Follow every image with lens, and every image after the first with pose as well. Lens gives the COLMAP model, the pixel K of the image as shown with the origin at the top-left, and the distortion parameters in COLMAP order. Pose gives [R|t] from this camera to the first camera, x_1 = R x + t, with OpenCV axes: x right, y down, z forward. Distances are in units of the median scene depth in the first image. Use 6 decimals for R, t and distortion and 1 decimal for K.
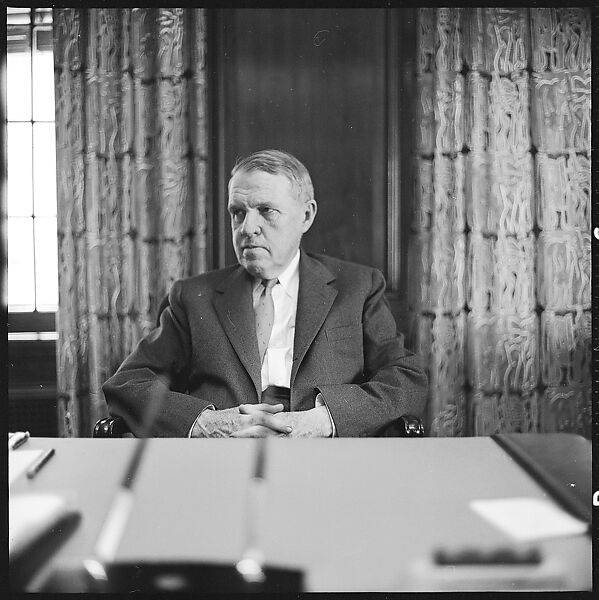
lens RADIAL K [[881.1, 0, 300.7], [0, 881.1, 301.6], [0, 0, 1]] dist [-0.029746, 0.000000]
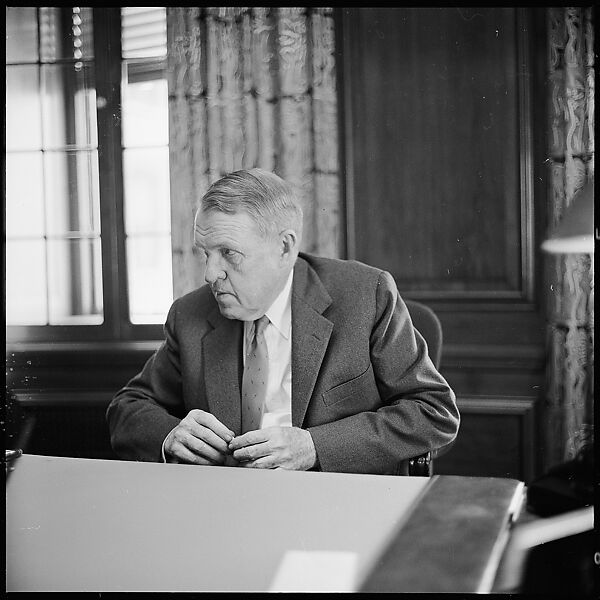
lens RADIAL K [[881.1, 0, 300.1], [0, 881.1, 299.8], [0, 0, 1]] dist [-0.029746, 0.000000]
pose [[0.956220, -0.006193, -0.292583, 0.156796], [0.006031, 0.999981, -0.001458, -0.015486], [0.292587, -0.000370, 0.956239, 0.025351]]
